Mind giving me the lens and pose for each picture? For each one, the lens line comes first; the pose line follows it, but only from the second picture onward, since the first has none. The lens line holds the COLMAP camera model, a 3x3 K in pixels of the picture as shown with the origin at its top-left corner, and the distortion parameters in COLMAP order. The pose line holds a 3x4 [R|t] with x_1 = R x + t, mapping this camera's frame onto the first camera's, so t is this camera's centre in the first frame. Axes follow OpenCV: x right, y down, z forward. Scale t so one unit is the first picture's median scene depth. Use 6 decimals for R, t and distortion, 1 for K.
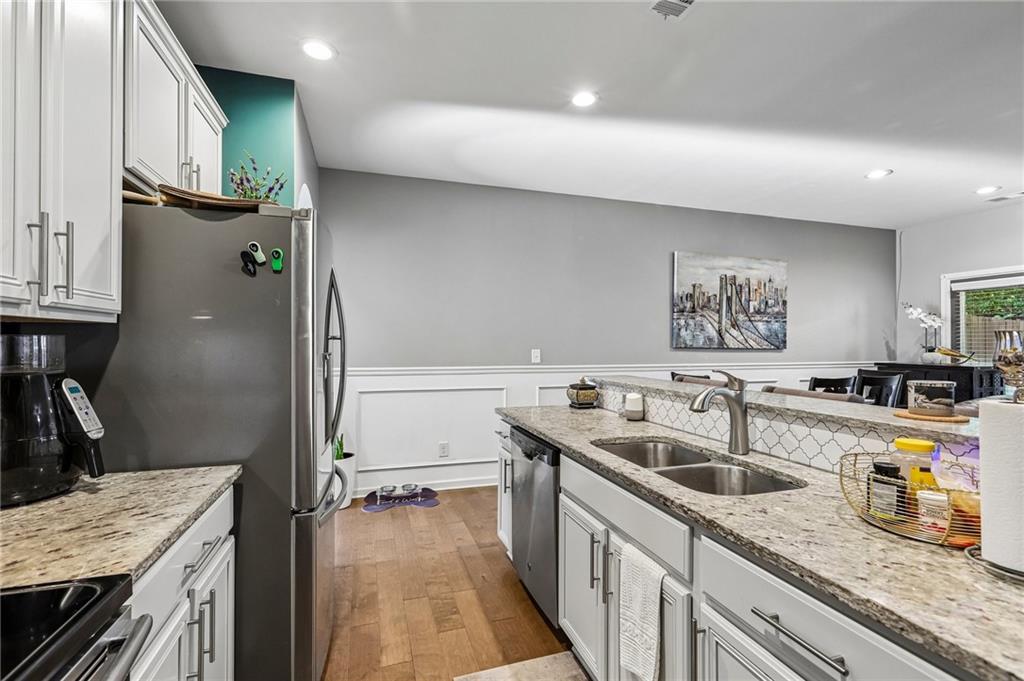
lens RADIAL K [[455.6, 0, 509.7], [0, 455.6, 340.2], [0, 0, 1]] dist [-0.001960, 0.001543]
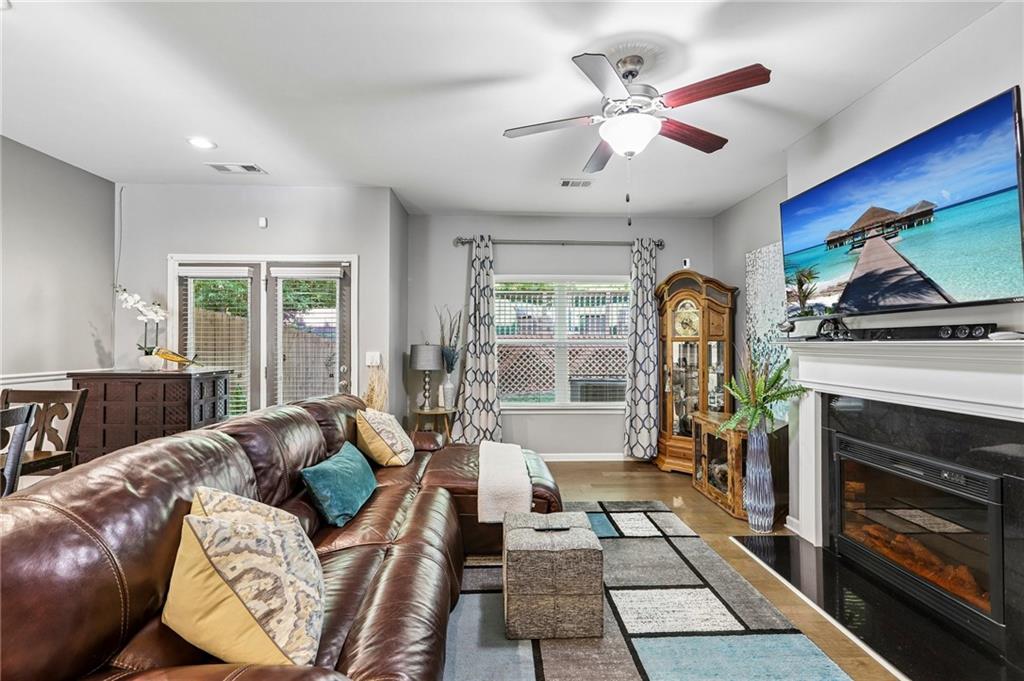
lens RADIAL K [[455.6, 0, 509.7], [0, 455.6, 340.2], [0, 0, 1]] dist [-0.001960, 0.001543]
pose [[0.269439, 0.006221, 0.962997, 0.381516], [-0.008763, 0.999954, -0.004008, 0.000146], [-0.962978, -0.007359, 0.269481, 0.247740]]
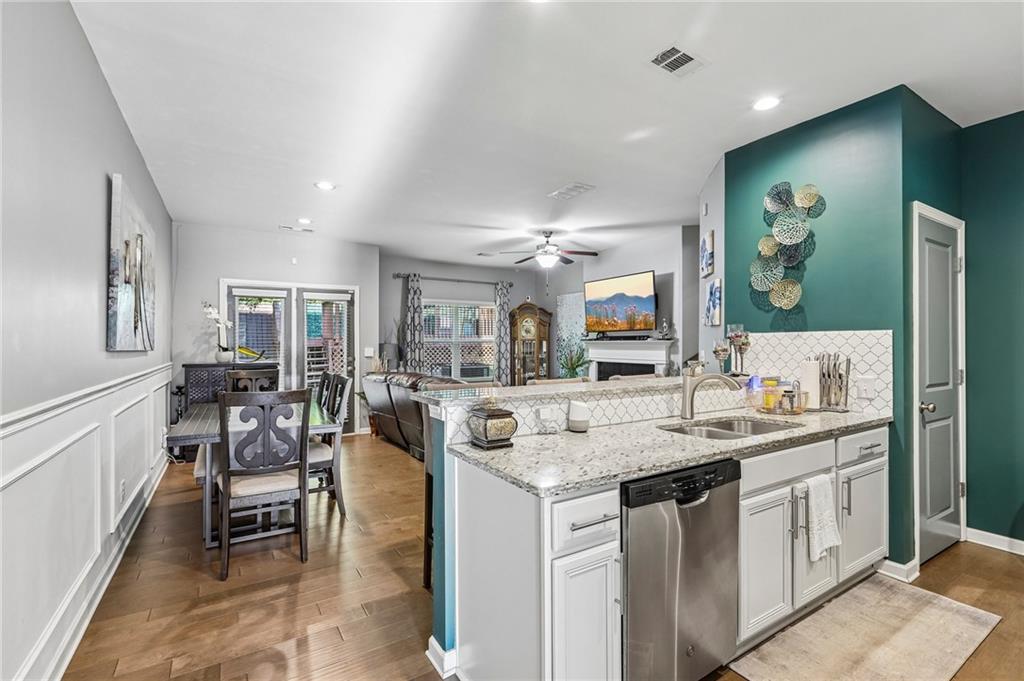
lens RADIAL K [[455.6, 0, 509.7], [0, 455.6, 340.2], [0, 0, 1]] dist [-0.001960, 0.001543]
pose [[-0.250952, 0.003440, 0.967994, -0.261807], [-0.005322, 0.999974, -0.004933, 0.002056], [-0.967985, -0.006389, -0.250927, 0.646041]]
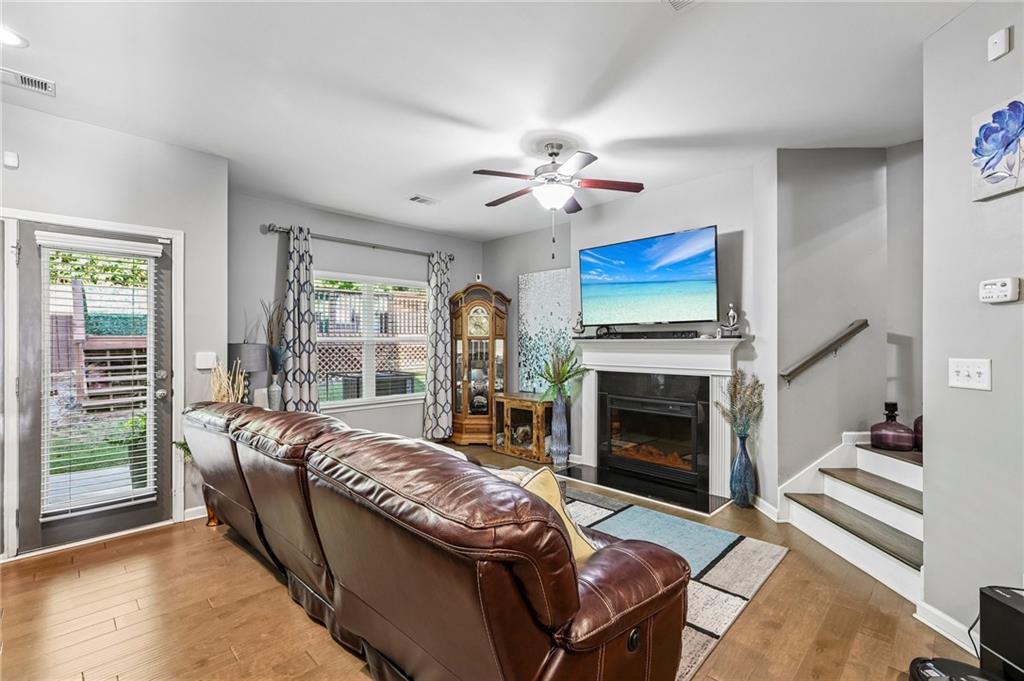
lens RADIAL K [[455.6, 0, 509.7], [0, 455.6, 340.2], [0, 0, 1]] dist [-0.001960, 0.001543]
pose [[-0.459784, 0.002498, 0.888027, 0.295051], [-0.005571, 0.999968, -0.005698, 0.003622], [-0.888013, -0.007567, -0.459755, 0.618126]]
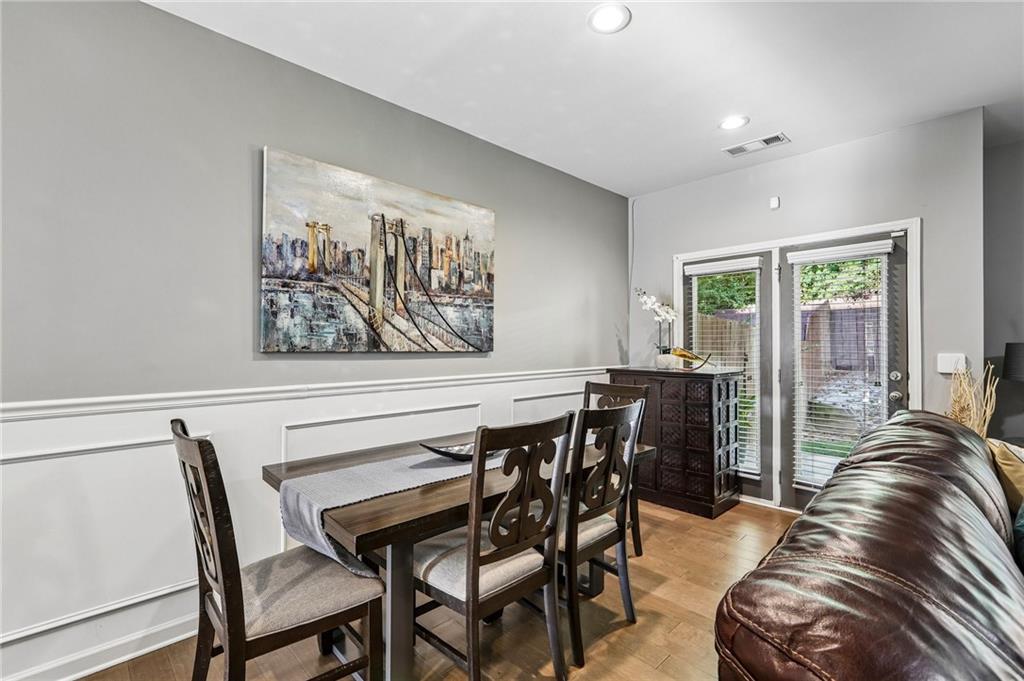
lens RADIAL K [[455.6, 0, 509.7], [0, 455.6, 340.2], [0, 0, 1]] dist [-0.001960, 0.001543]
pose [[0.895171, -0.000108, 0.445723, 0.361063], [-0.000101, 1.000000, 0.000445, 0.003373], [-0.445723, -0.000444, 0.895171, 0.444543]]
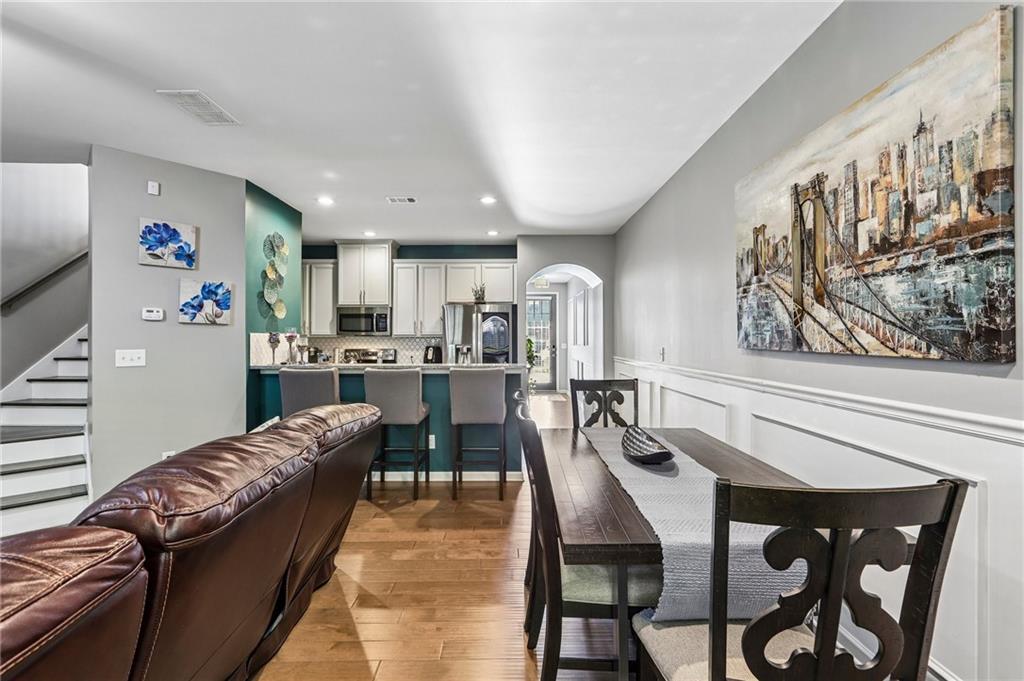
lens RADIAL K [[455.6, 0, 509.7], [0, 455.6, 340.2], [0, 0, 1]] dist [-0.001960, 0.001543]
pose [[-0.294992, -0.003323, -0.955494, 0.953369], [0.005178, 0.999974, -0.005076, 0.006942], [0.955486, -0.006445, -0.294967, 0.845449]]
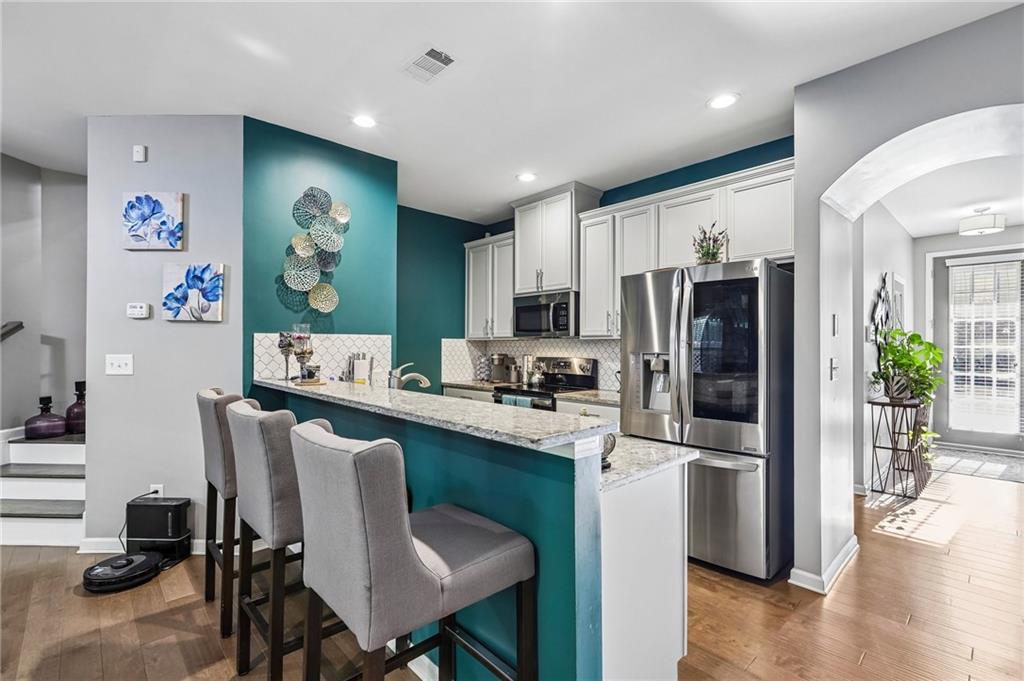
lens RADIAL K [[457.9, 0, 511.0], [0, 457.9, 345.4], [0, 0, 1]] dist [0.000609, 0.000260]
pose [[-0.901785, -0.005144, -0.432153, 0.265508], [-0.003067, 0.999980, -0.005504, 0.004899], [0.432173, -0.003638, -0.901783, 0.822433]]
